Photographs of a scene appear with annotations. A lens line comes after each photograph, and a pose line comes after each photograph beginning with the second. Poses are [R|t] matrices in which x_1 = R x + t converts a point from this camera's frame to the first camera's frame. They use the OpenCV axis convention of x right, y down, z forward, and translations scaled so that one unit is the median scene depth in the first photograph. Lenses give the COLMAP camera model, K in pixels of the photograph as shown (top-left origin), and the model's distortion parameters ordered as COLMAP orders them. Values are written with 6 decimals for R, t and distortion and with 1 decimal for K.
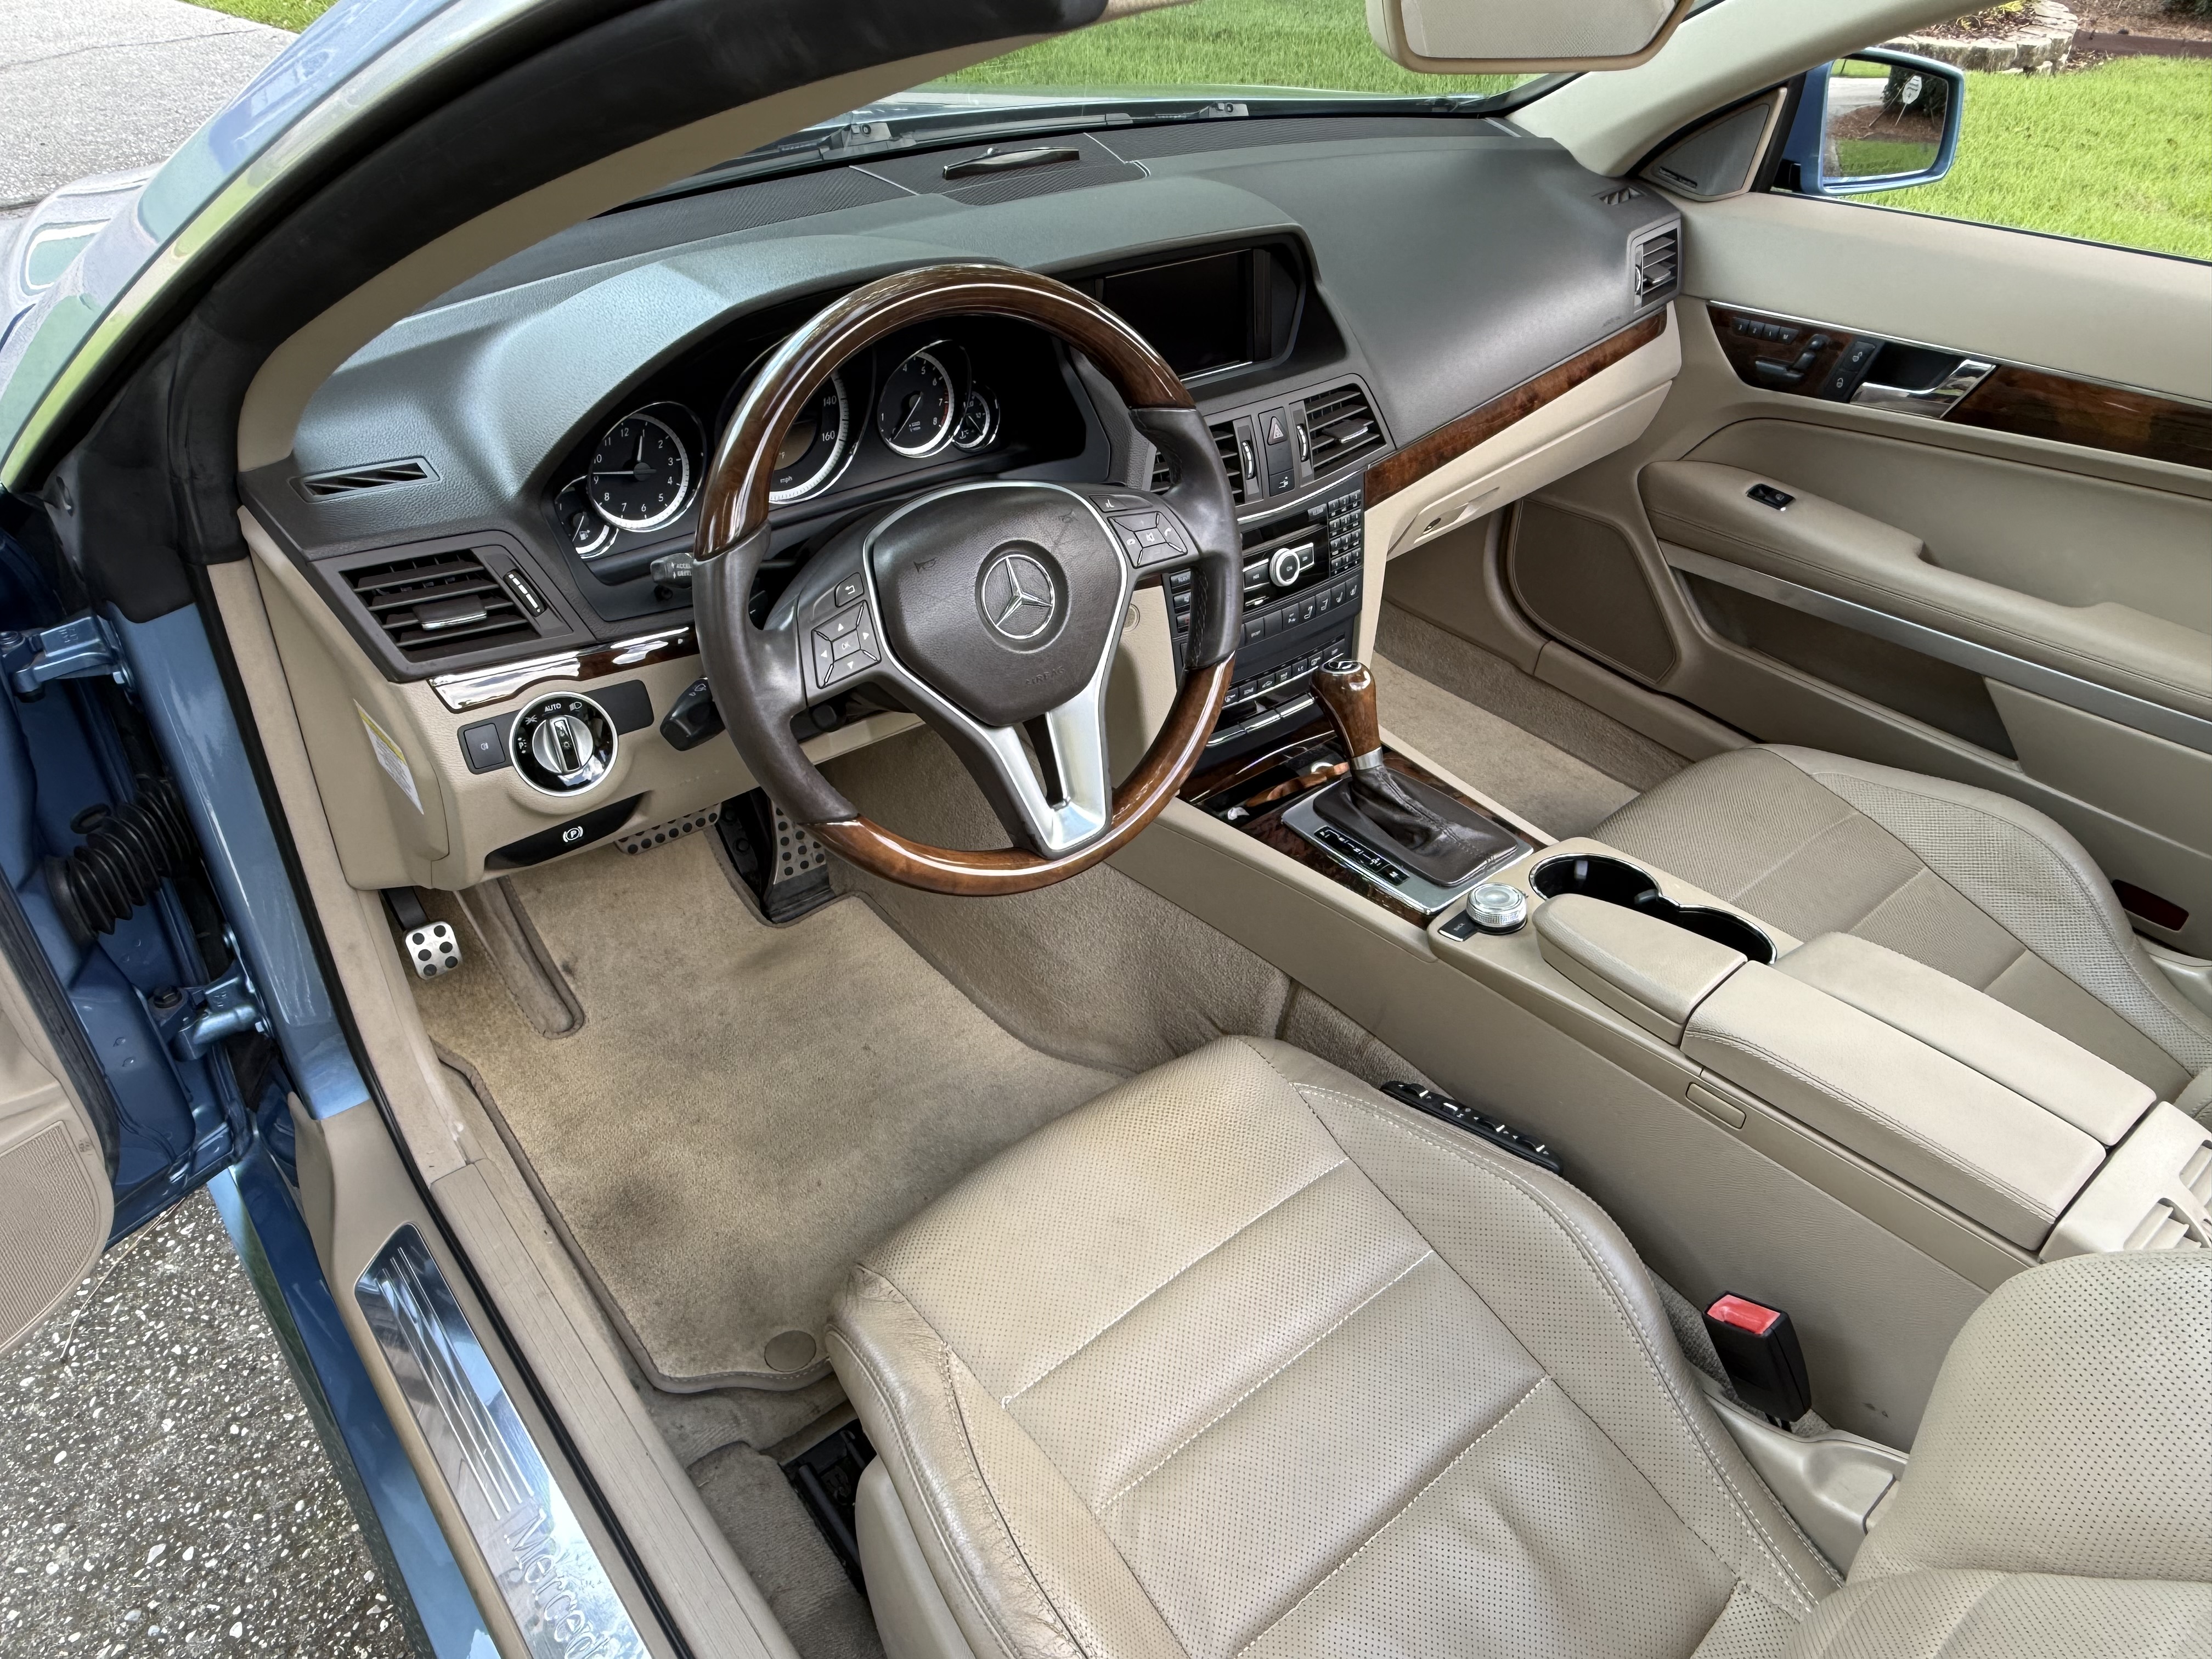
lens RADIAL K [[1451.4, 0, 1067.4], [0, 1451.4, 838.9], [0, 0, 1]] dist [-0.017893, 0.004039]
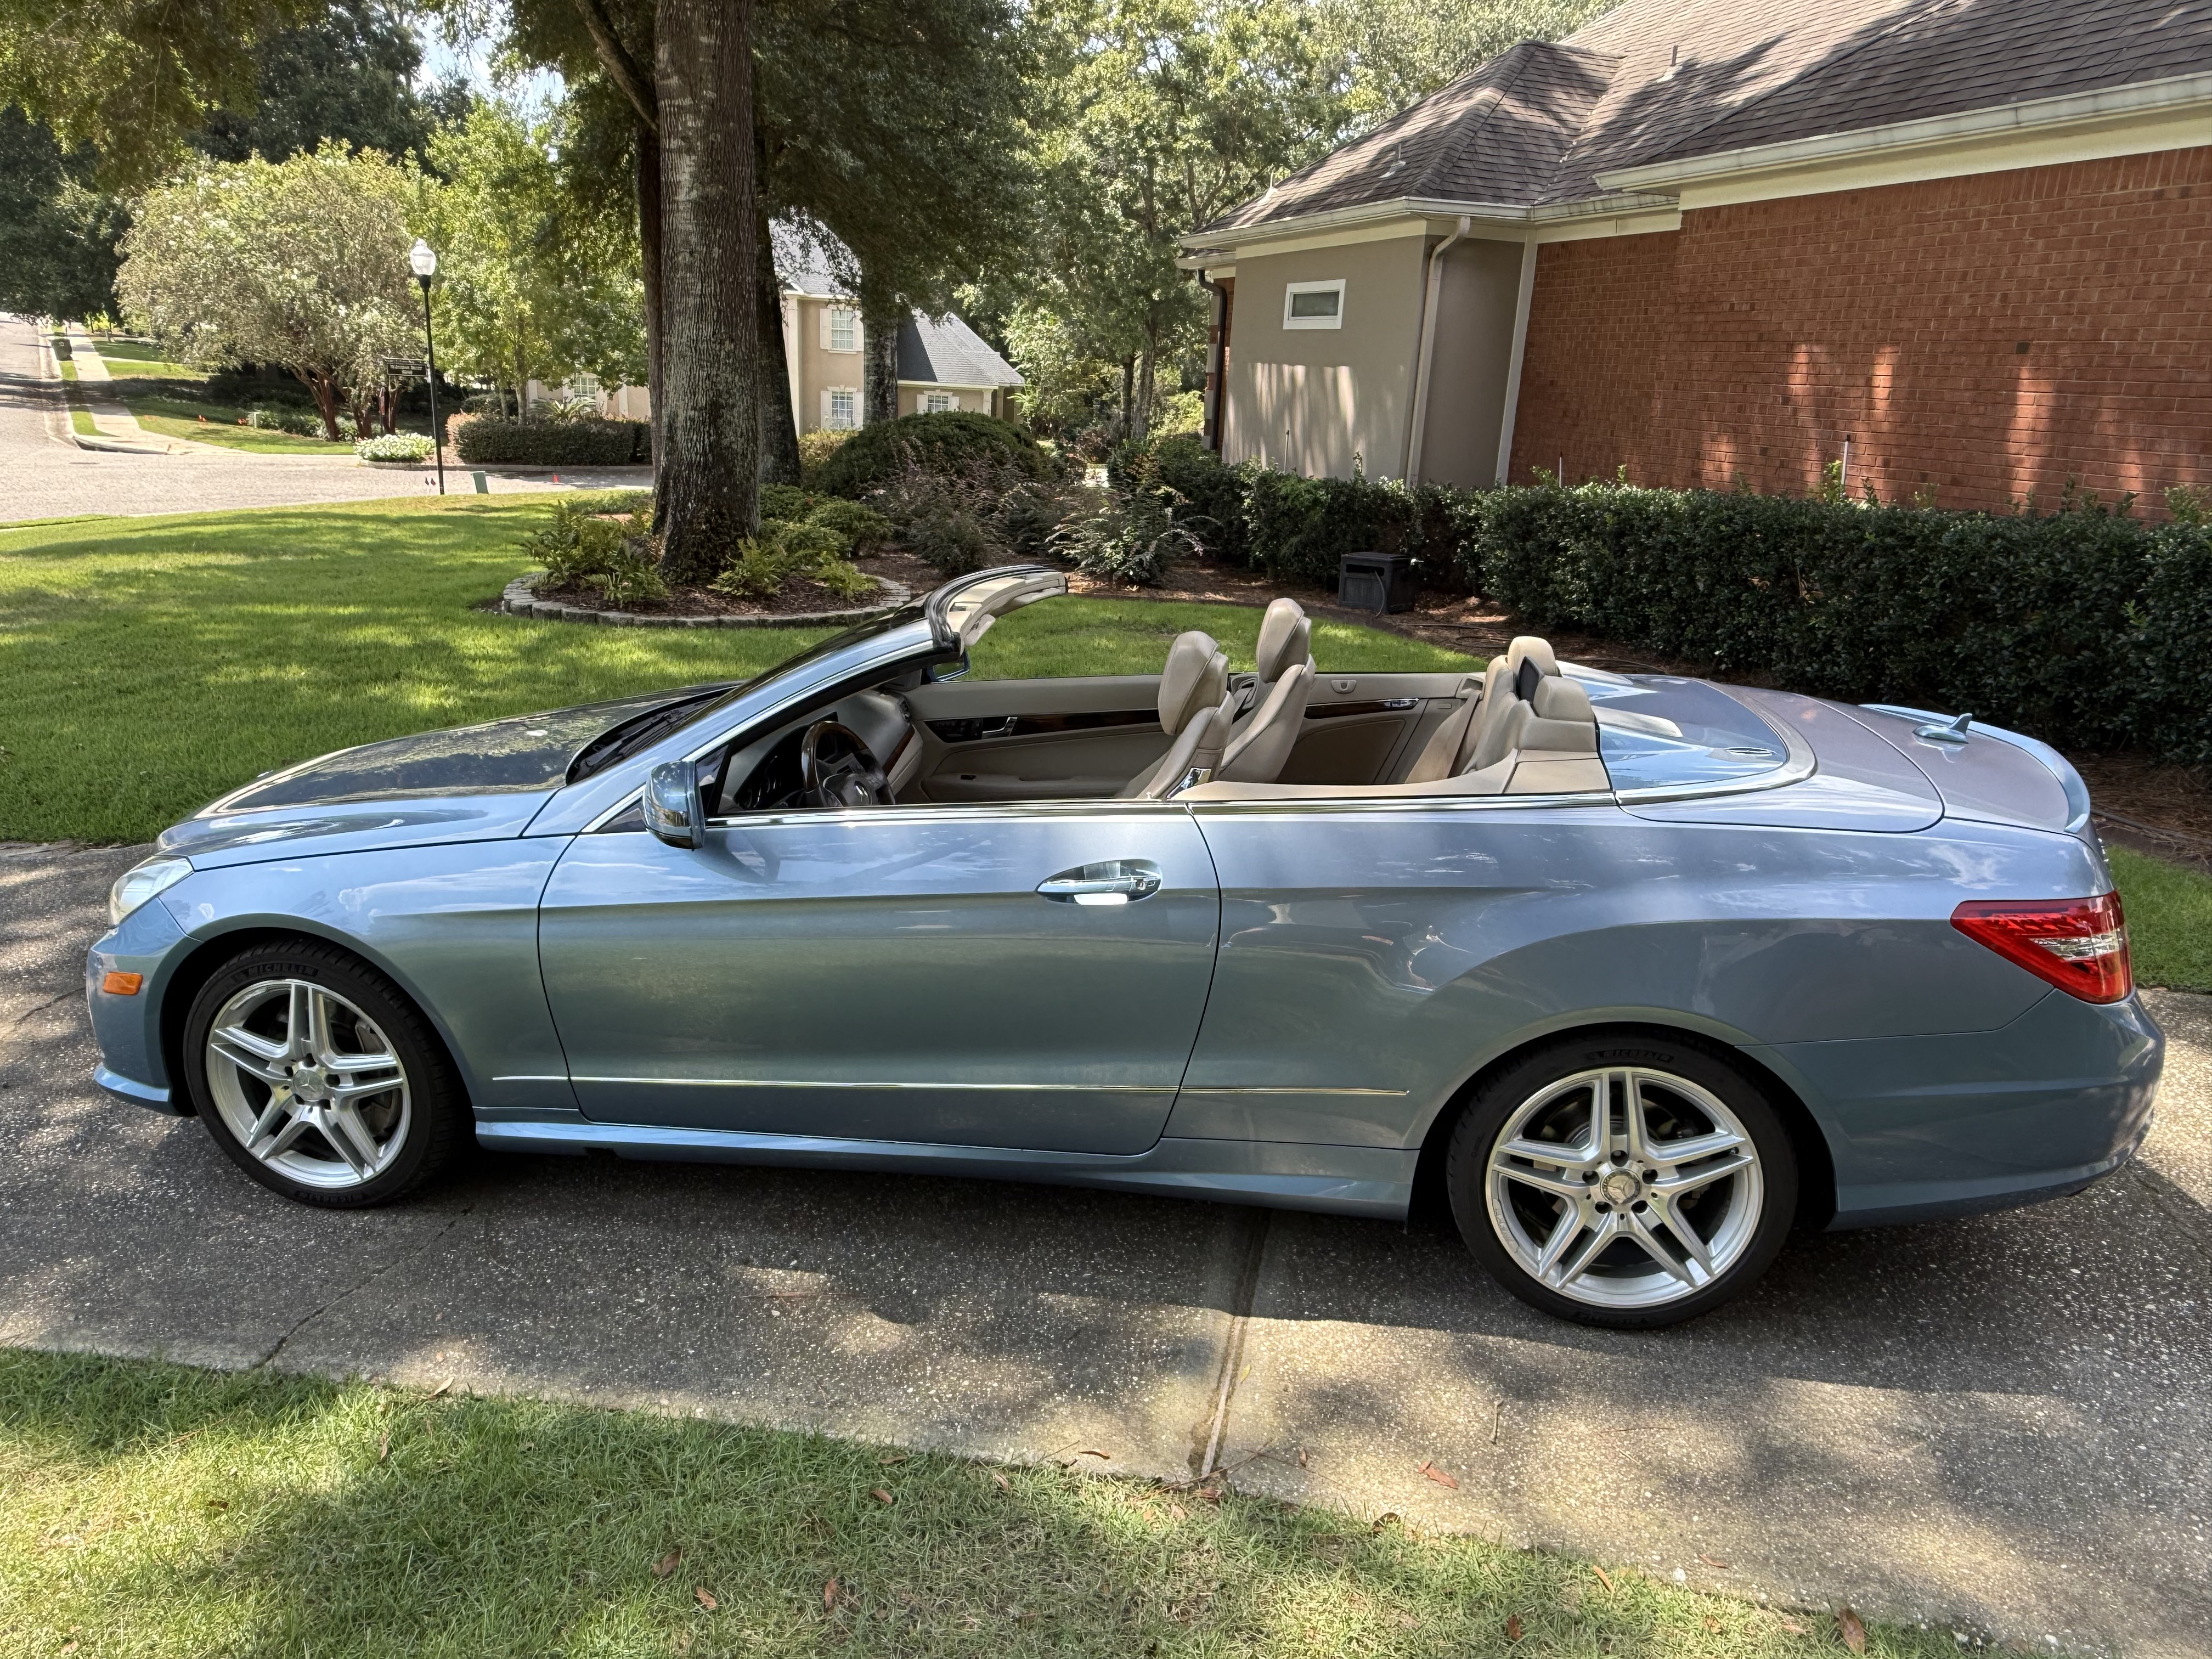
lens RADIAL K [[1491.3, 0, 1103.2], [0, 1491.3, 826.1], [0, 0, 1]] dist [-0.001959, 0.002235]
pose [[0.750355, -0.221131, 0.622952, -1.446352], [0.434234, 0.875428, -0.212288, 0.729513], [-0.498406, 0.429798, 0.752904, -1.615411]]
